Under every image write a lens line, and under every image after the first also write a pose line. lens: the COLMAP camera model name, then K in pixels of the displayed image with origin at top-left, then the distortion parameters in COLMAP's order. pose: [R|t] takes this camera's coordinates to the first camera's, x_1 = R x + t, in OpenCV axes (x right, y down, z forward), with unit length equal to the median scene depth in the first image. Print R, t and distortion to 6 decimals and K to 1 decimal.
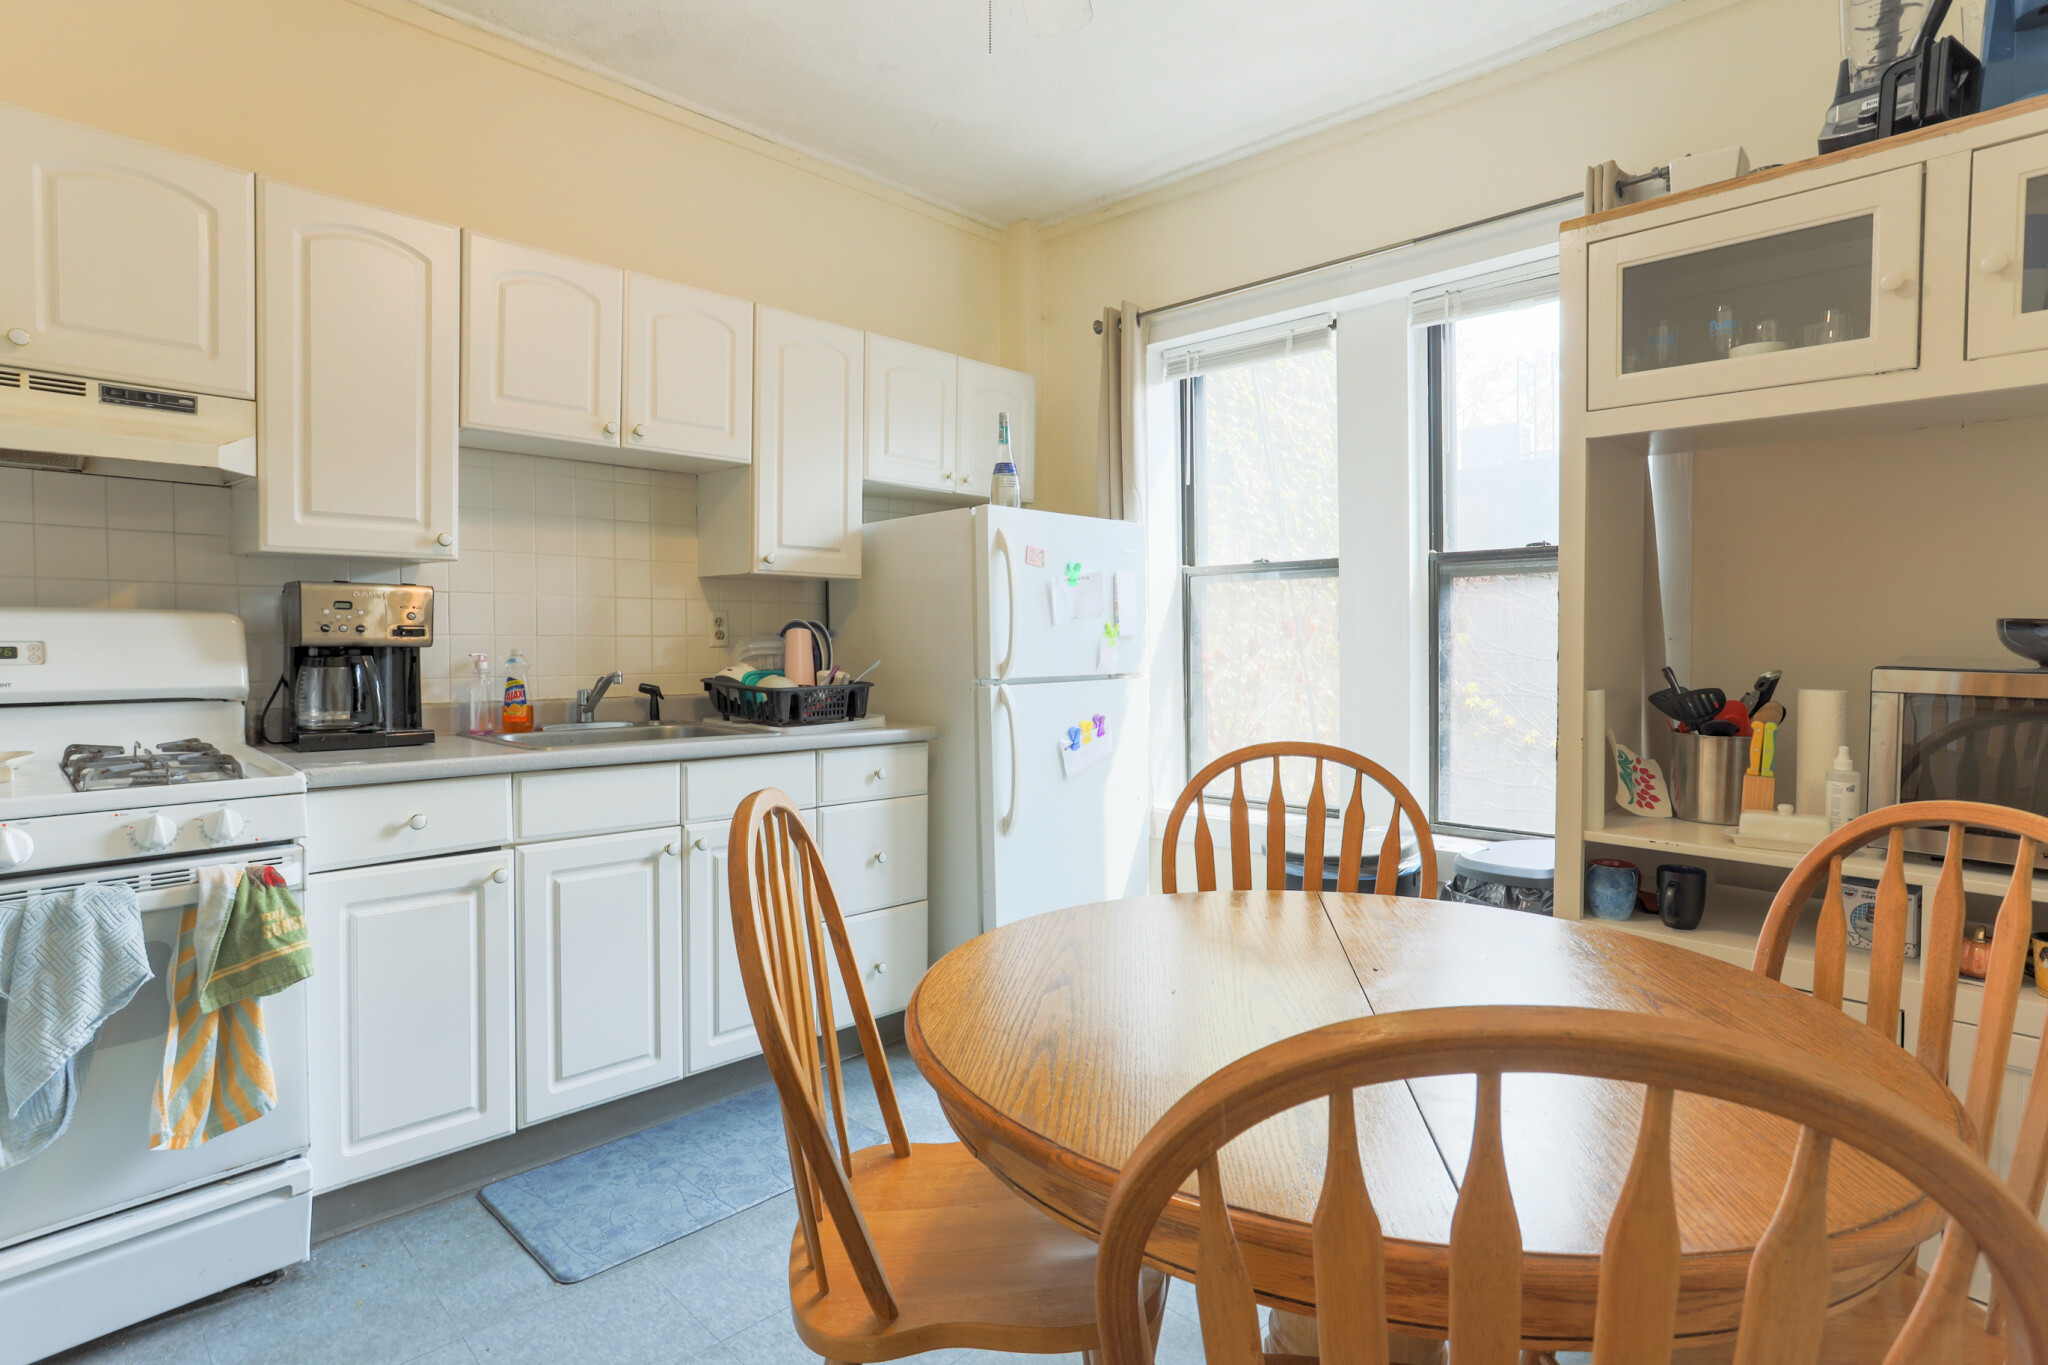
lens RADIAL K [[1038.6, 0, 1021.5], [0, 1038.6, 678.0], [0, 0, 1]] dist [-0.003705, 0.005430]
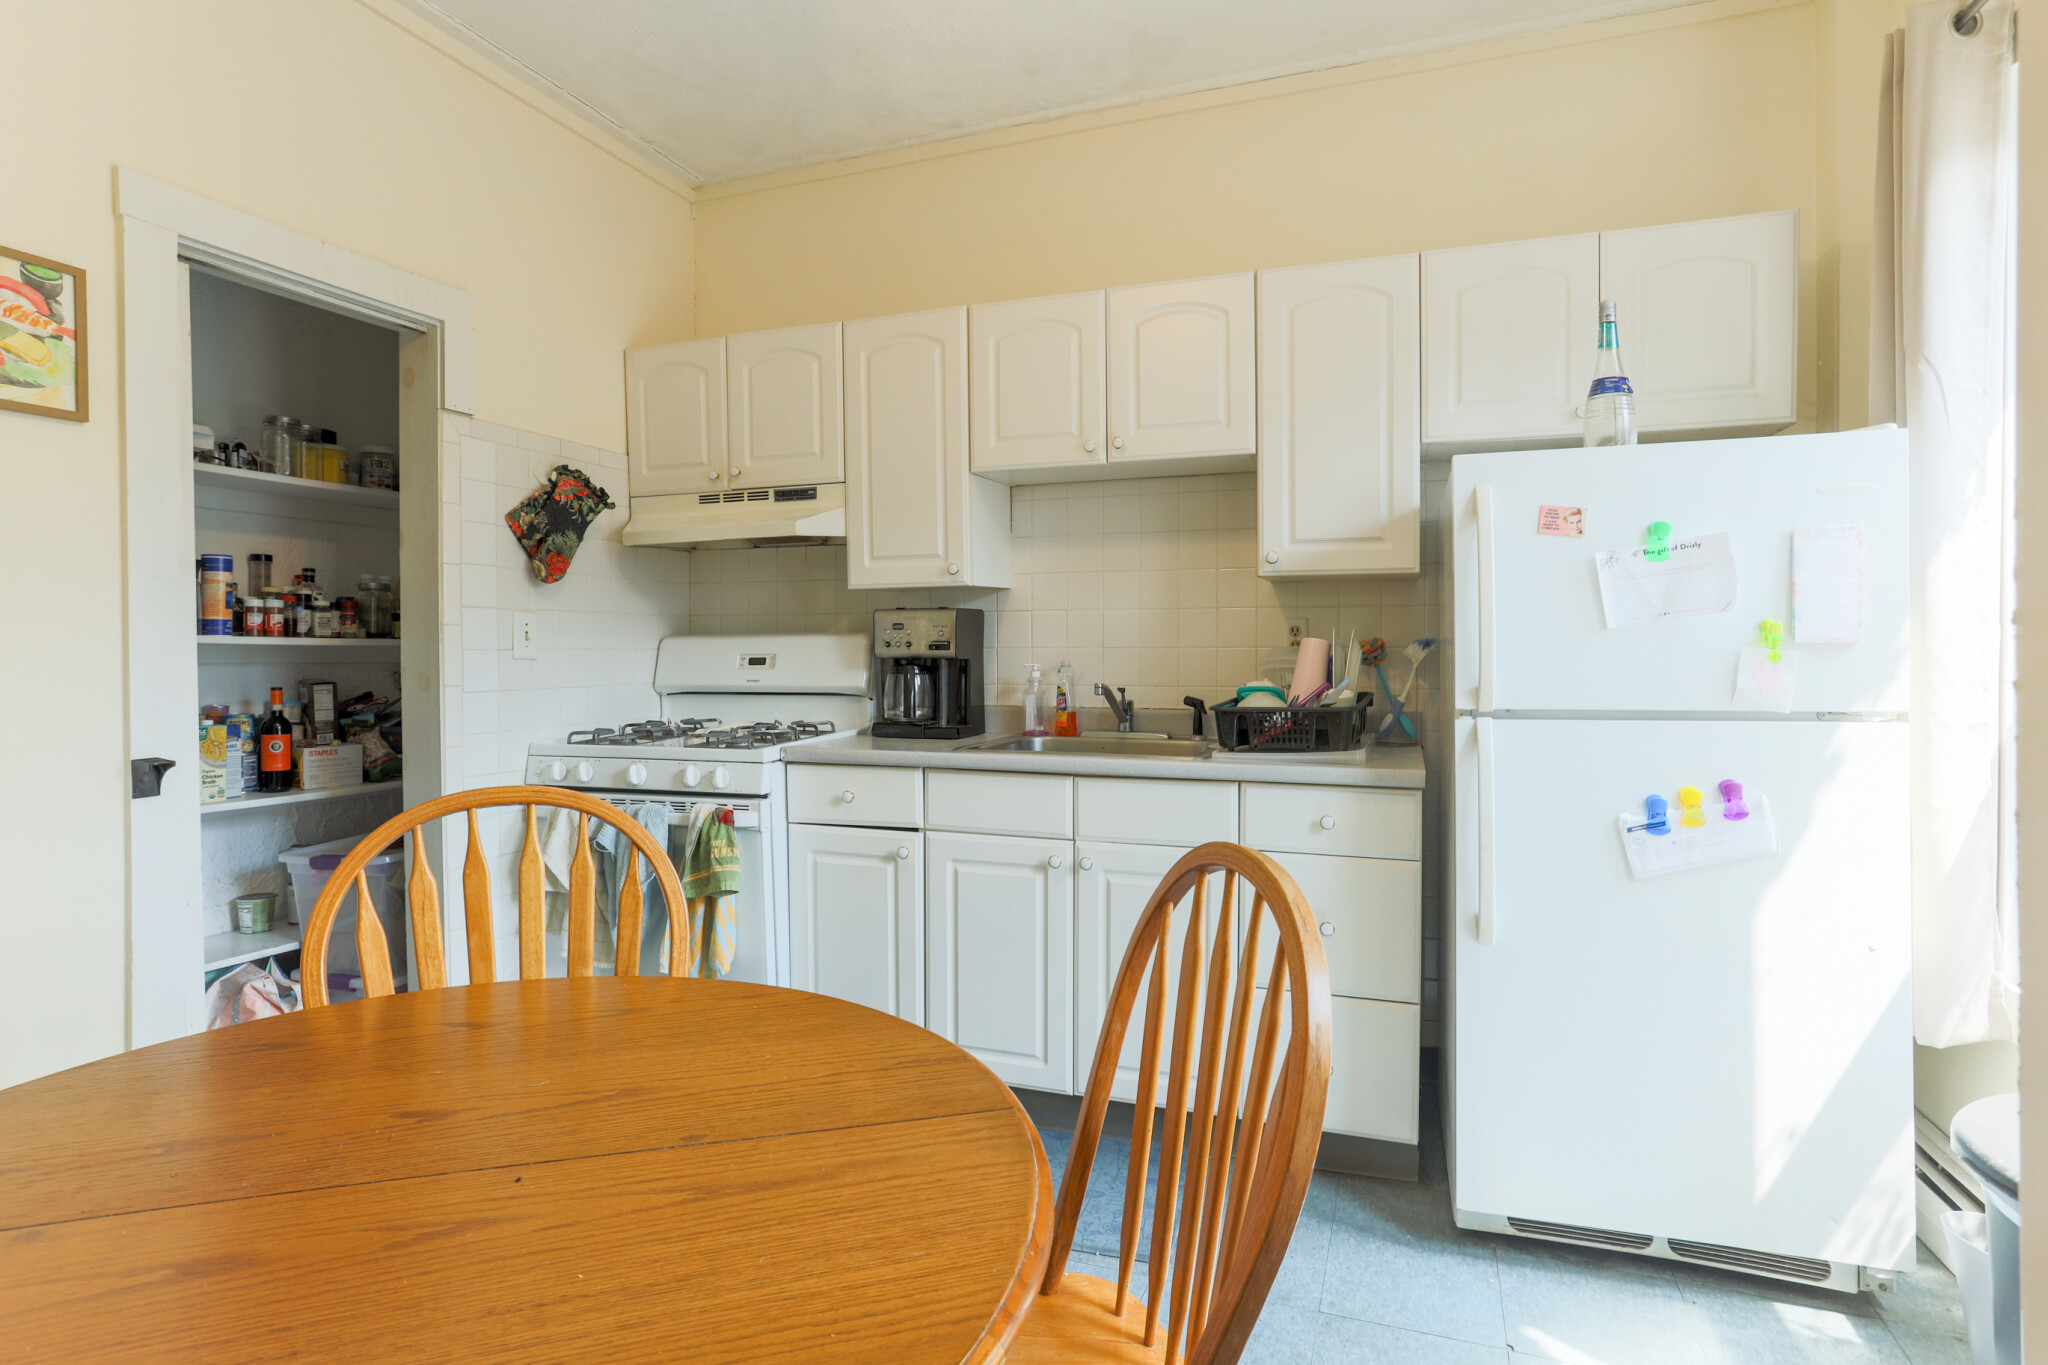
lens RADIAL K [[1038.6, 0, 1024.7], [0, 1038.6, 665.5], [0, 0, 1]] dist [-0.003705, 0.005430]
pose [[0.441220, 0.009497, -0.897349, 0.535492], [-0.029350, 0.999562, -0.003852, -0.018991], [0.896919, 0.028036, 0.441305, 0.517096]]
